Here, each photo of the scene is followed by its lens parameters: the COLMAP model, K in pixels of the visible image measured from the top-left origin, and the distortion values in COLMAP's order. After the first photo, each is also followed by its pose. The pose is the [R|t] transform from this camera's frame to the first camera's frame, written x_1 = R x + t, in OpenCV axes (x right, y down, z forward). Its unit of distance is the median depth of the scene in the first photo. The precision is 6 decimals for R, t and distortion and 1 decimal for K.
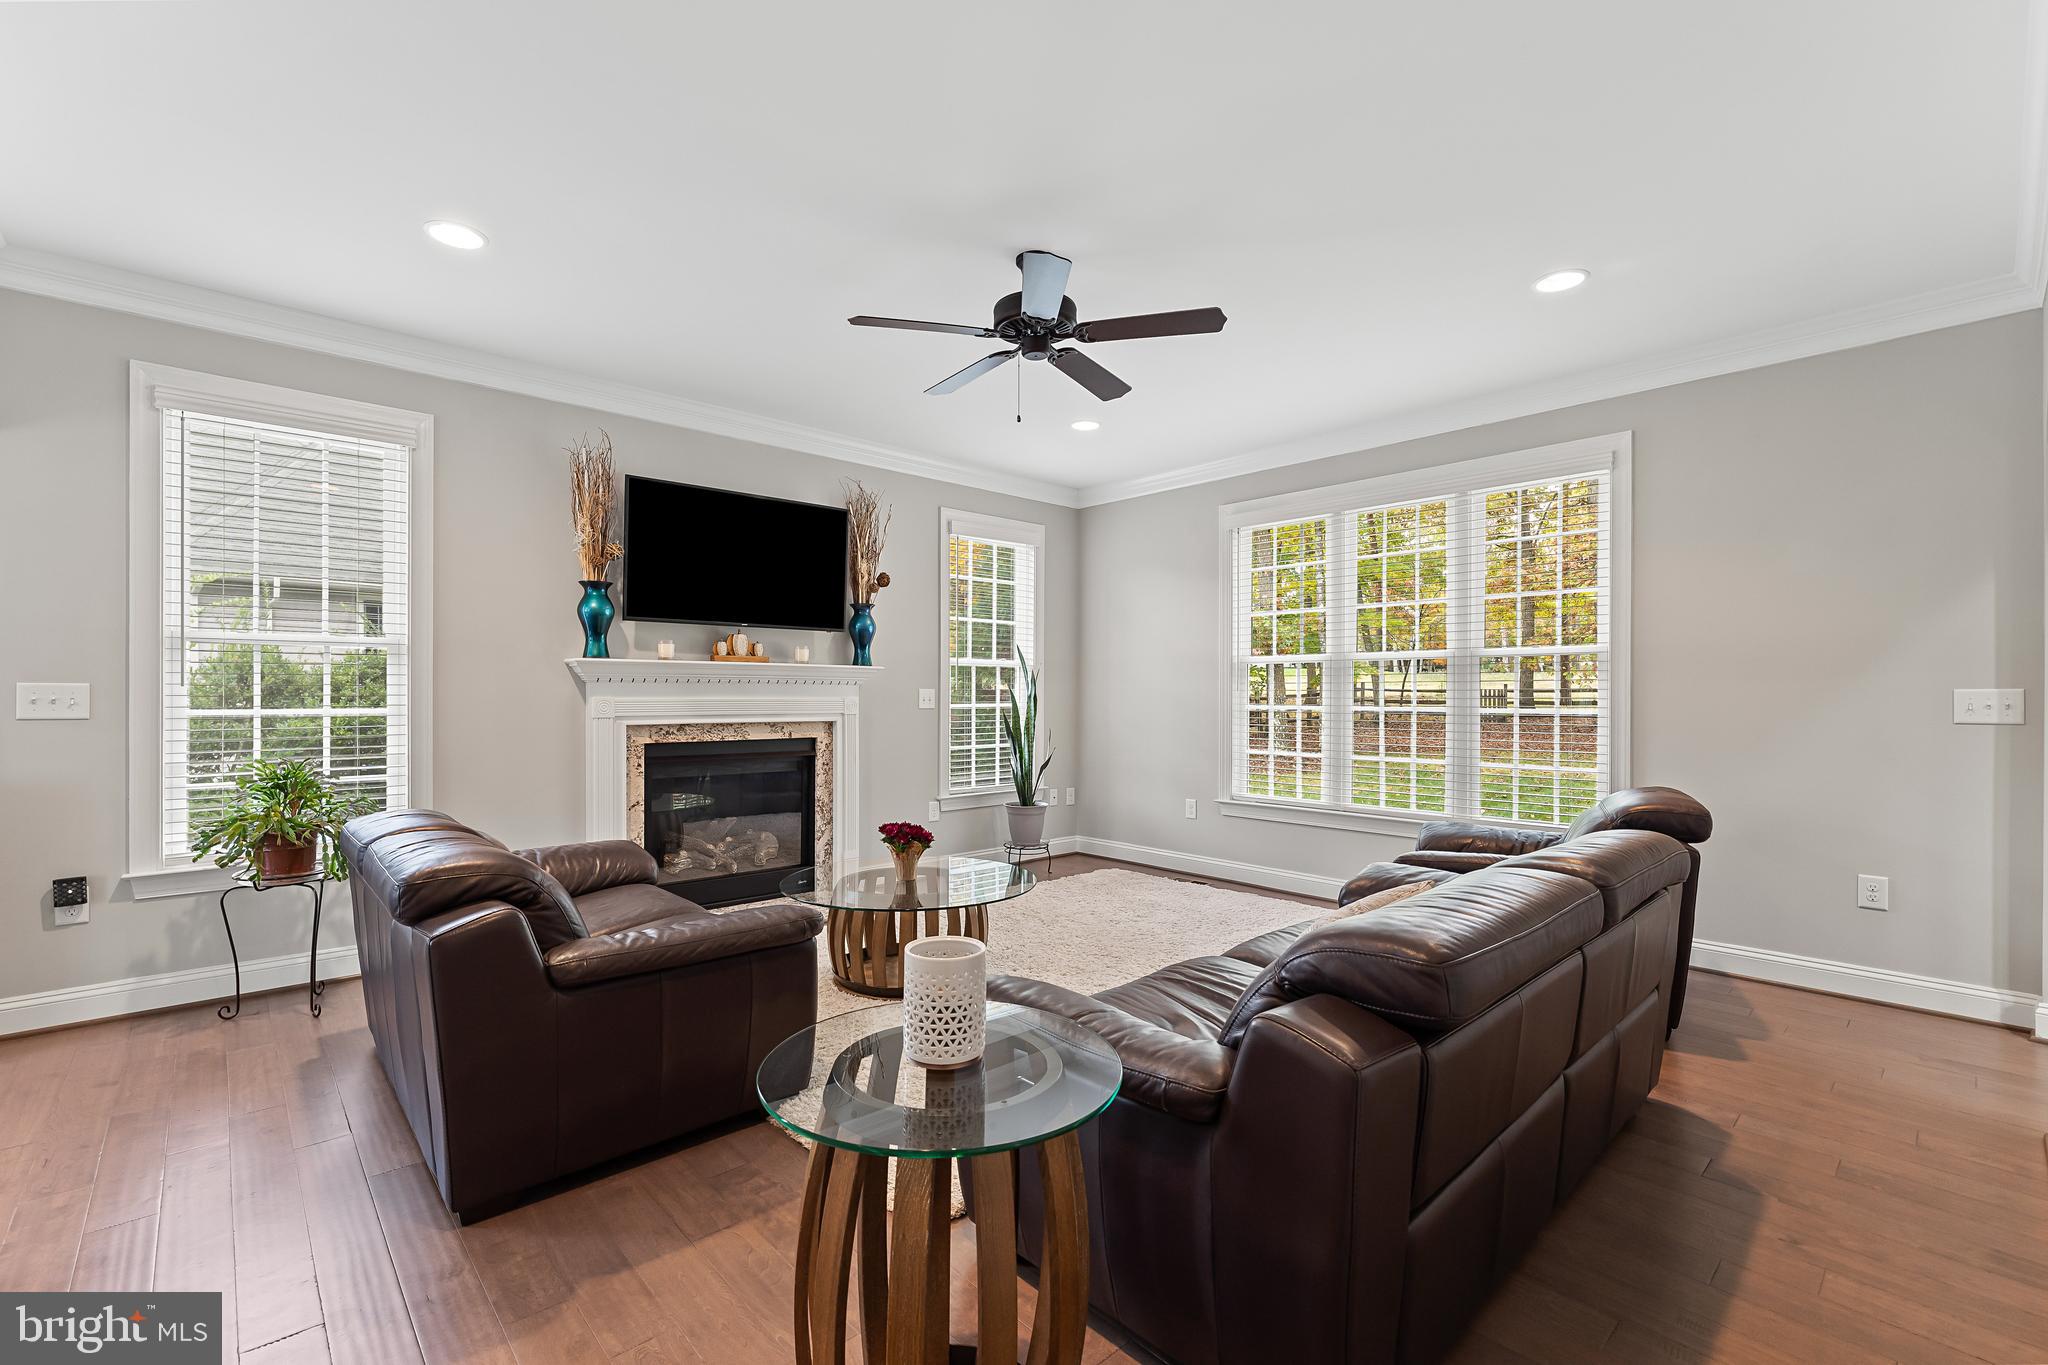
lens RADIAL K [[842.2, 0, 1023.9], [0, 842.2, 685.3], [0, 0, 1]] dist [0.000369, 0.000070]
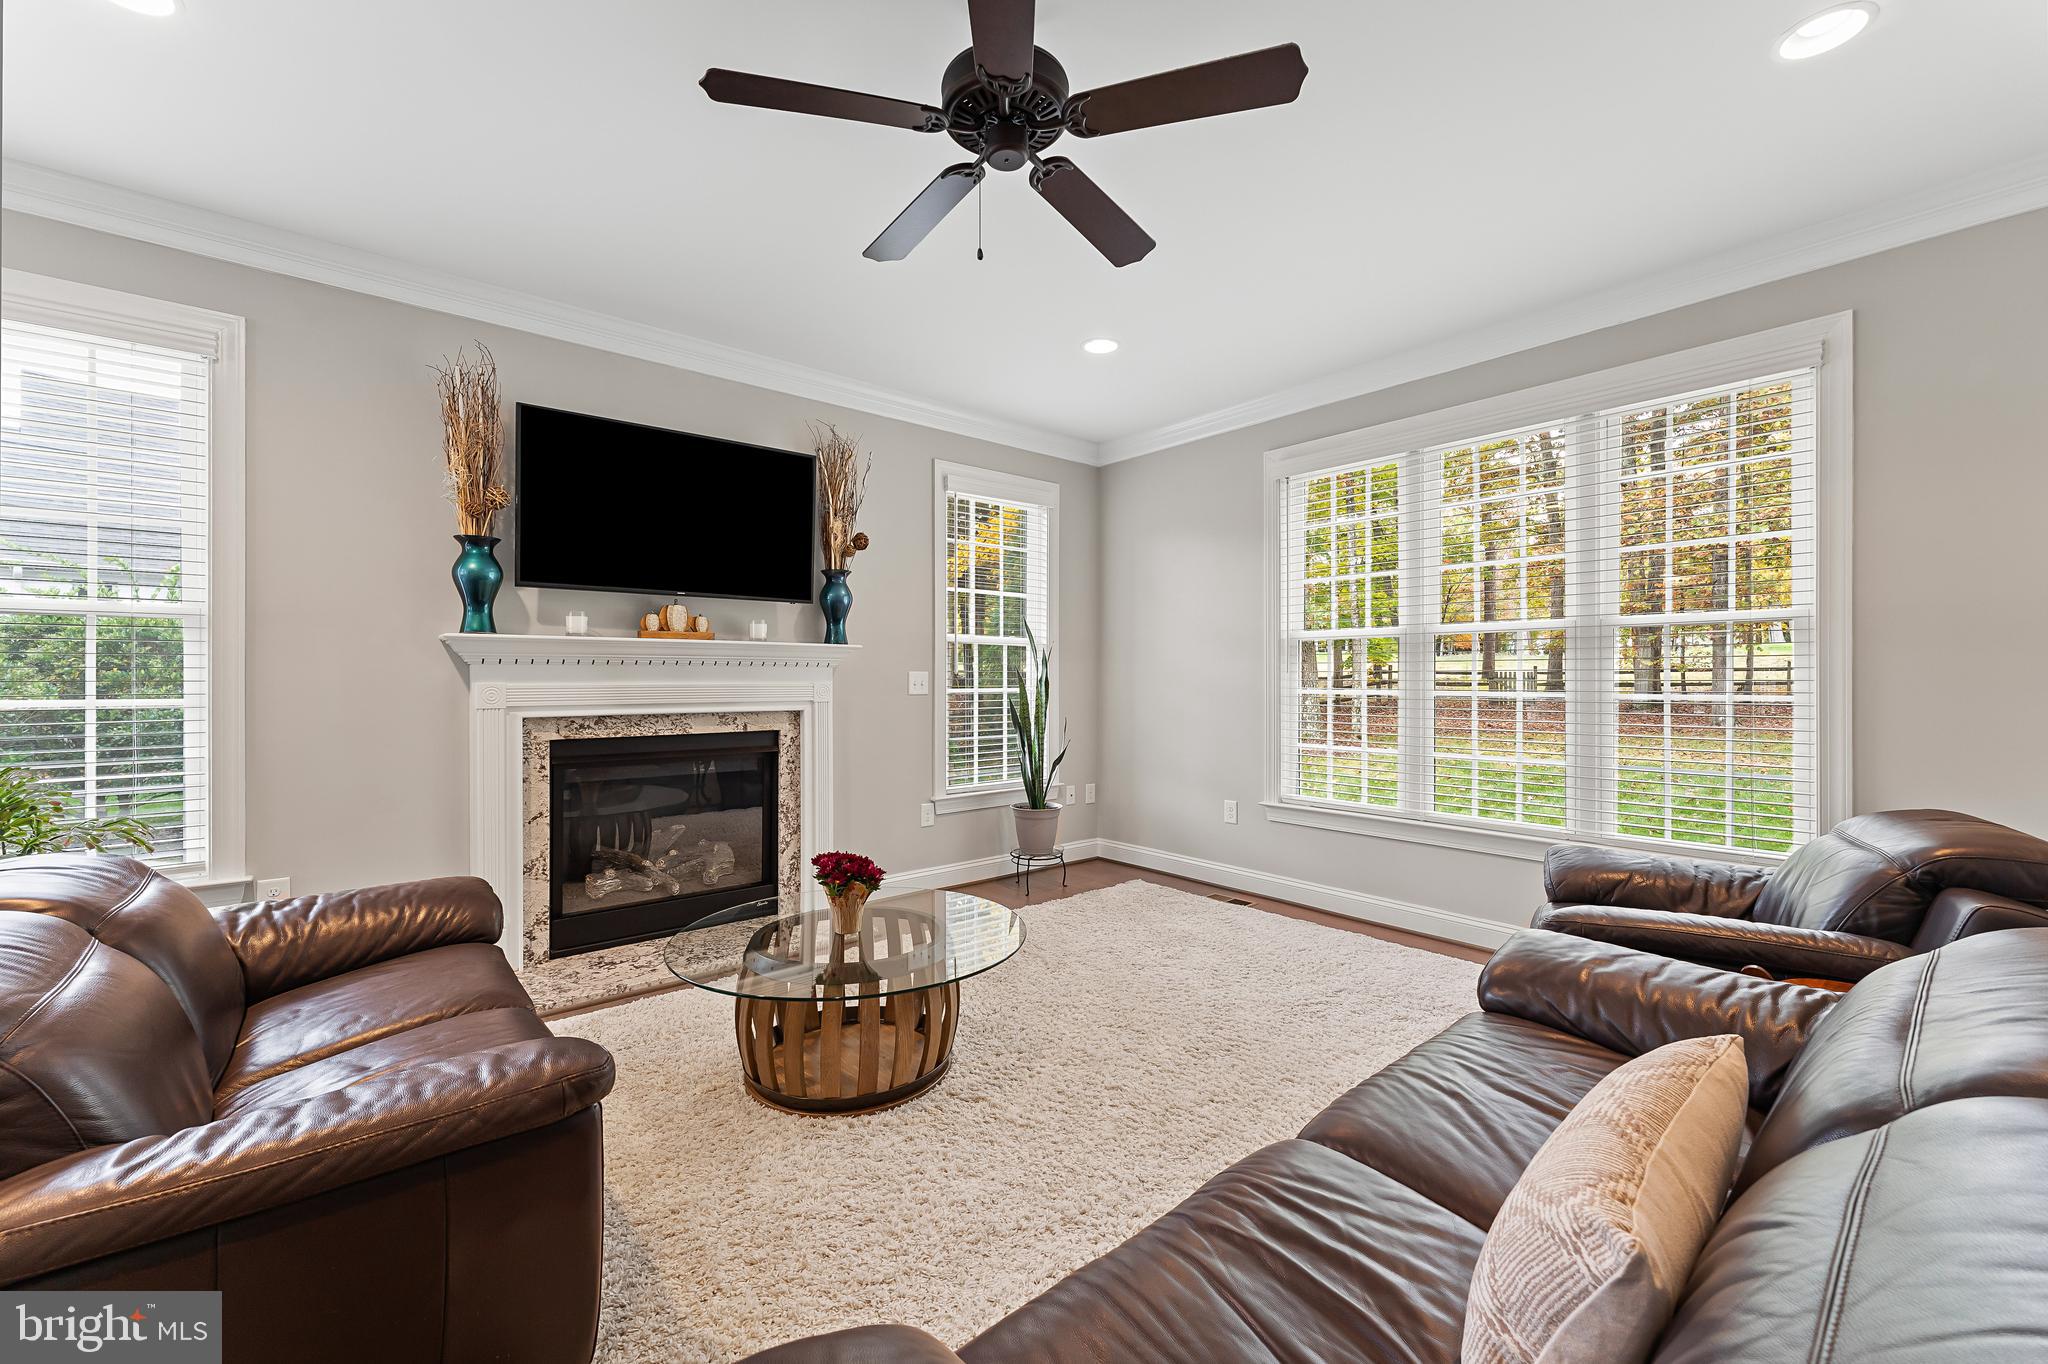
lens RADIAL K [[787.4, 0, 1030.4], [0, 787.4, 669.8], [0, 0, 1]] dist [-0.001756, -0.000134]
pose [[0.999243, -0.003473, -0.038748, 0.035442], [0.003505, 0.999994, 0.000761, 0.002914], [0.038745, -0.000896, 0.999249, 0.250635]]
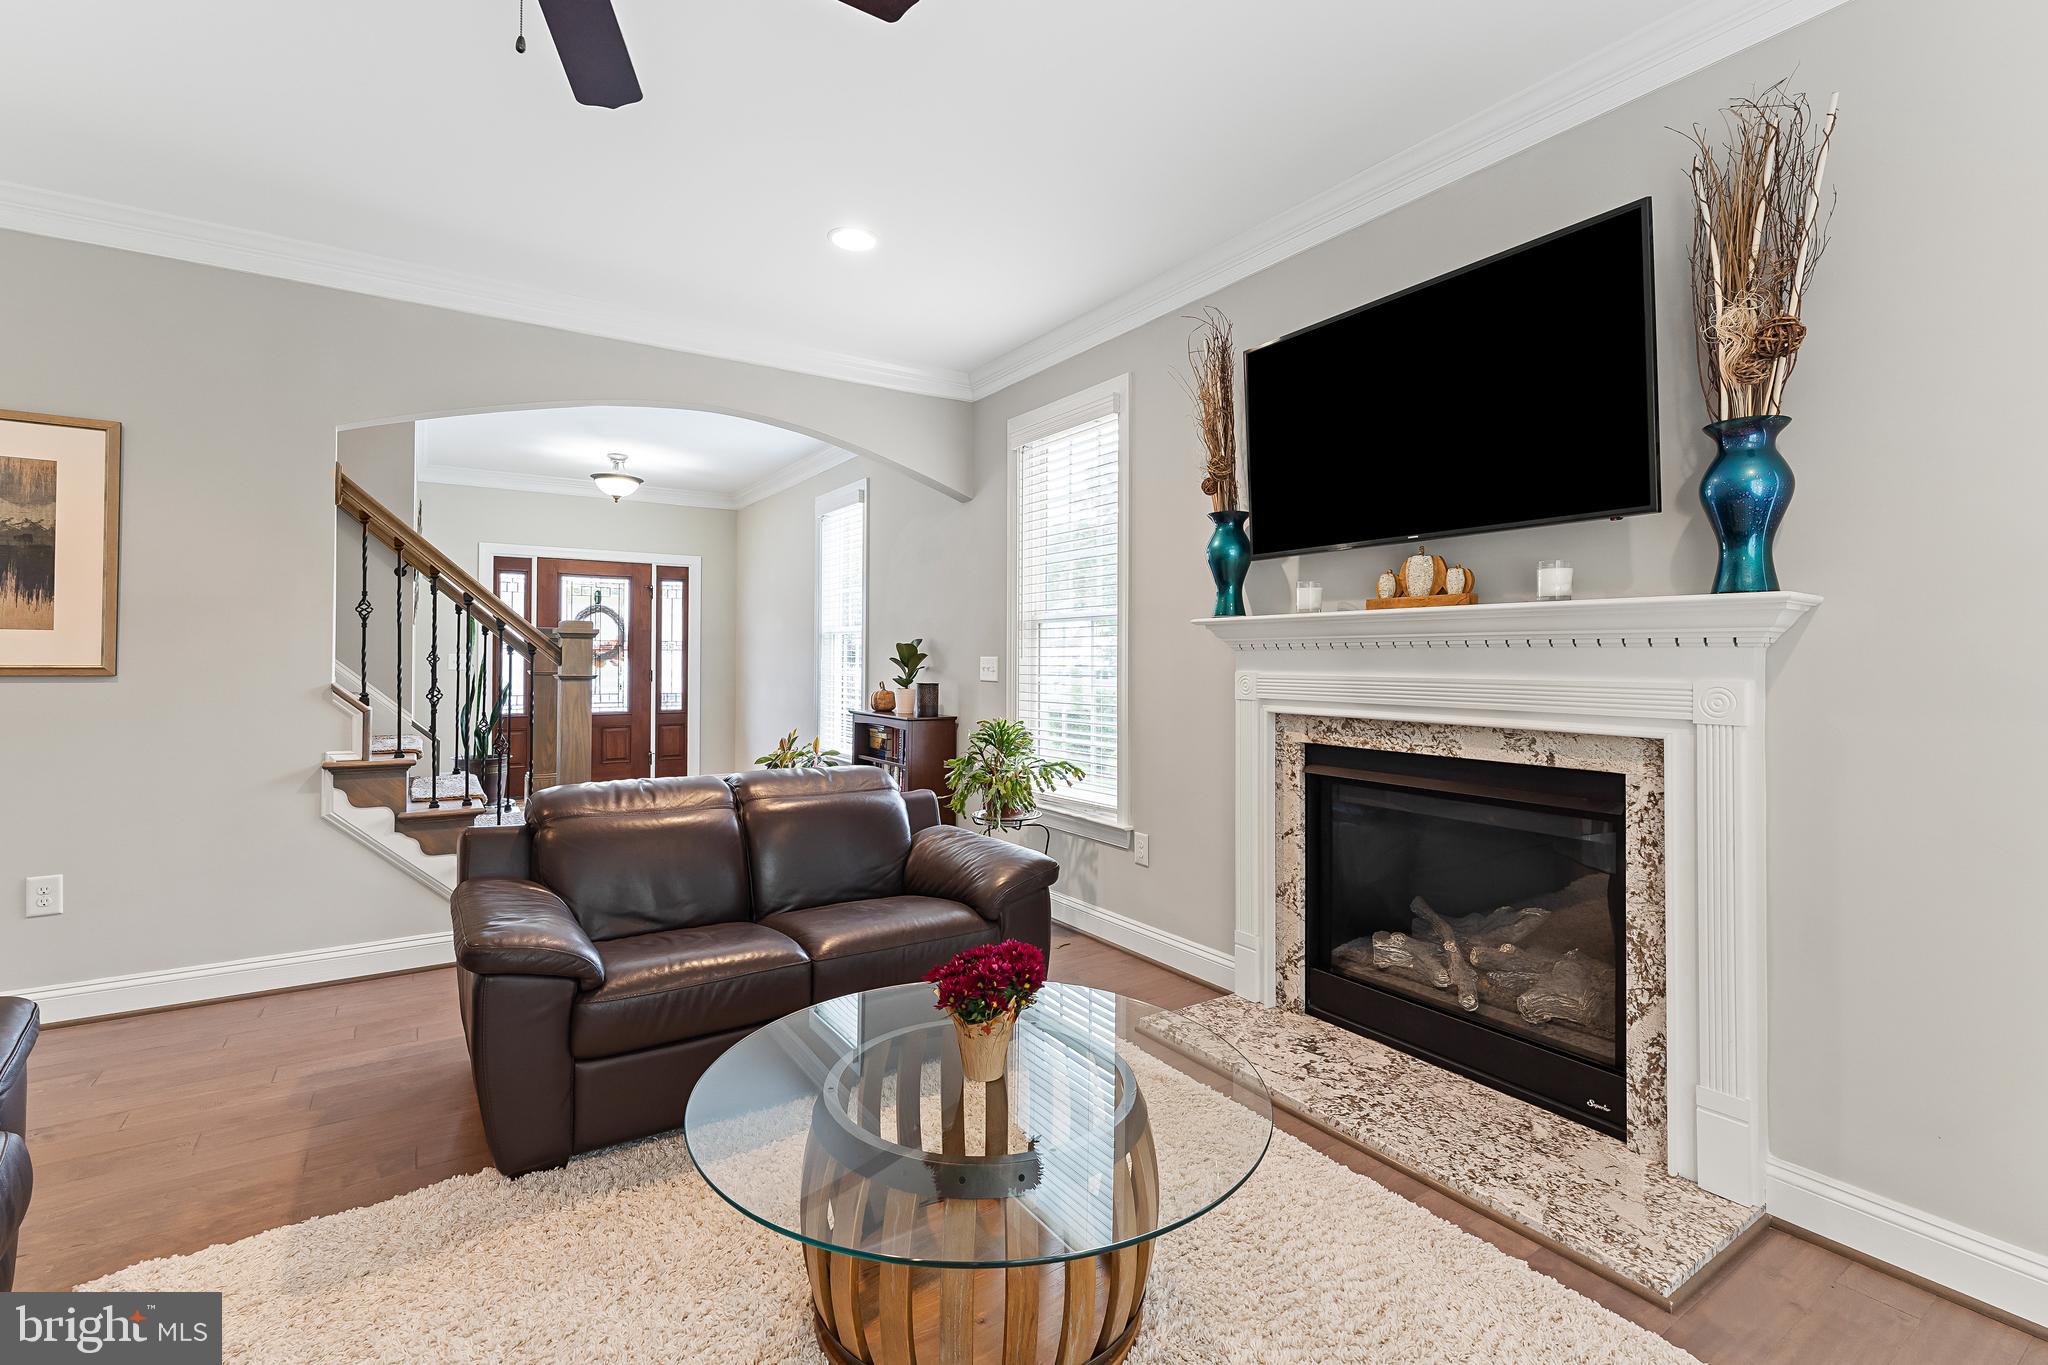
lens RADIAL K [[911.8, 0, 1033.6], [0, 911.8, 647.7], [0, 0, 1]] dist [-0.001143, 0.000236]
pose [[-0.143324, -0.017437, -0.989522, 0.266838], [0.001941, 0.999838, -0.017900, 0.007304], [0.989674, -0.004486, -0.143267, 0.842070]]
